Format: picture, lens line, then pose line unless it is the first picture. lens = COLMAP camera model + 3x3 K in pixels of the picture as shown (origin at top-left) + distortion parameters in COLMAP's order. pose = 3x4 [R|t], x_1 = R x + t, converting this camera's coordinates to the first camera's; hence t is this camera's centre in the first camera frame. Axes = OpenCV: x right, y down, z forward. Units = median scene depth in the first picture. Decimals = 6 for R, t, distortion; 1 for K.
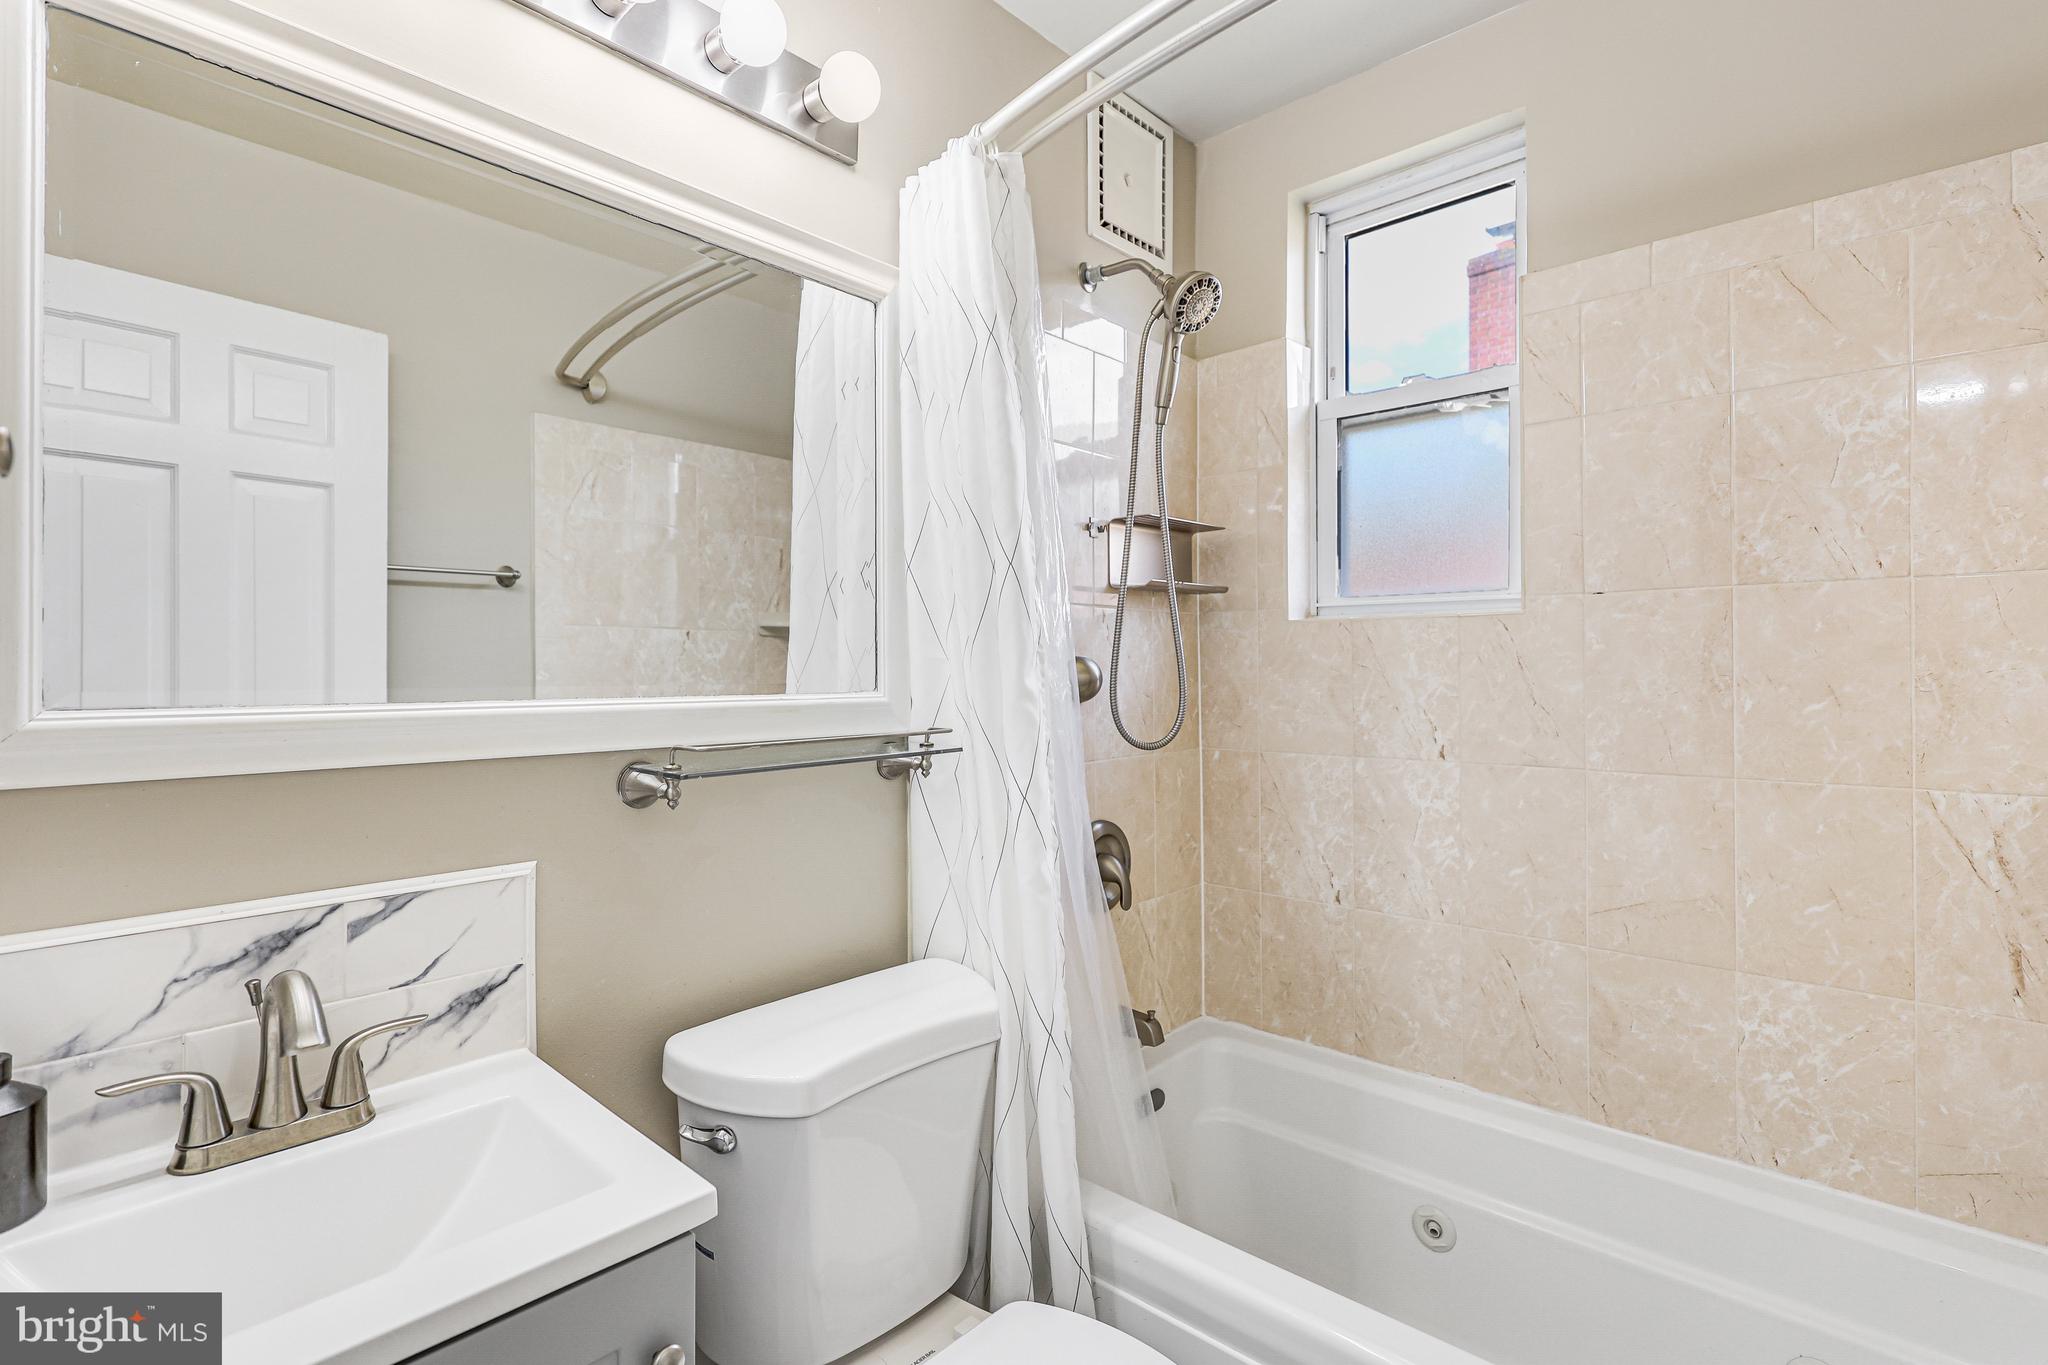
lens RADIAL K [[947.4, 0, 995.4], [0, 947.4, 667.3], [0, 0, 1]] dist [-0.000267, 0.000249]
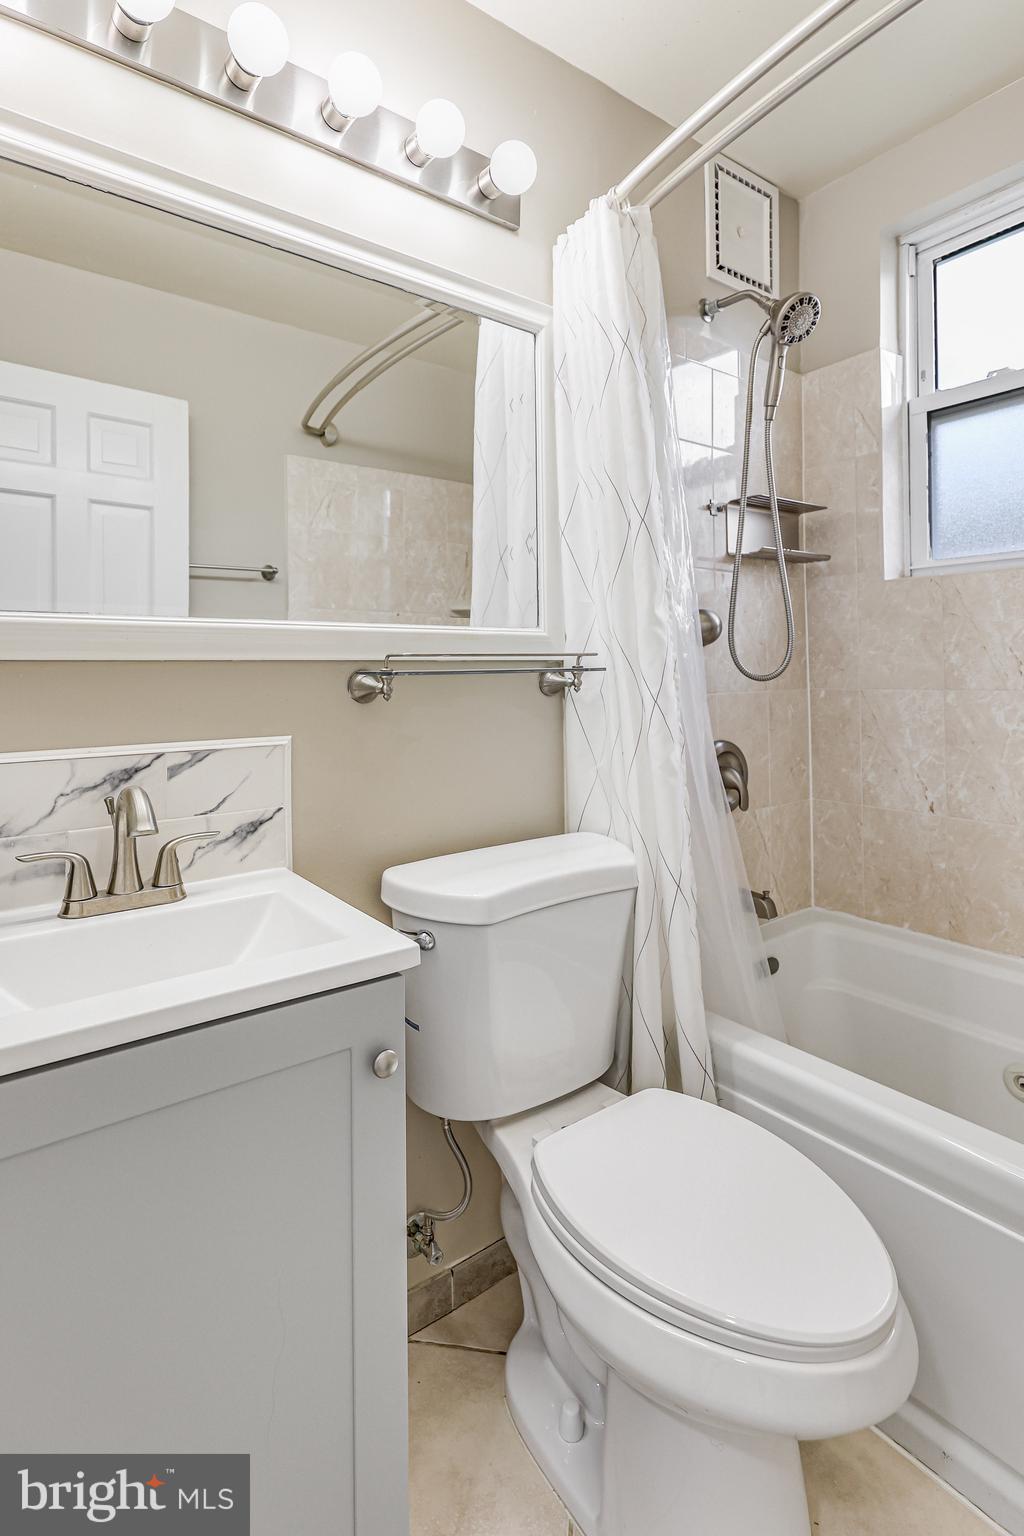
lens RADIAL K [[795.5, 0, 514.7], [0, 795.5, 775.5], [0, 0, 1]] dist [-0.002013, 0.000205]
pose [[0.985059, -0.011917, -0.171804, 0.025107], [0.010191, 0.999888, -0.010922, 0.231388], [0.171915, 0.009008, 0.985071, -0.064276]]
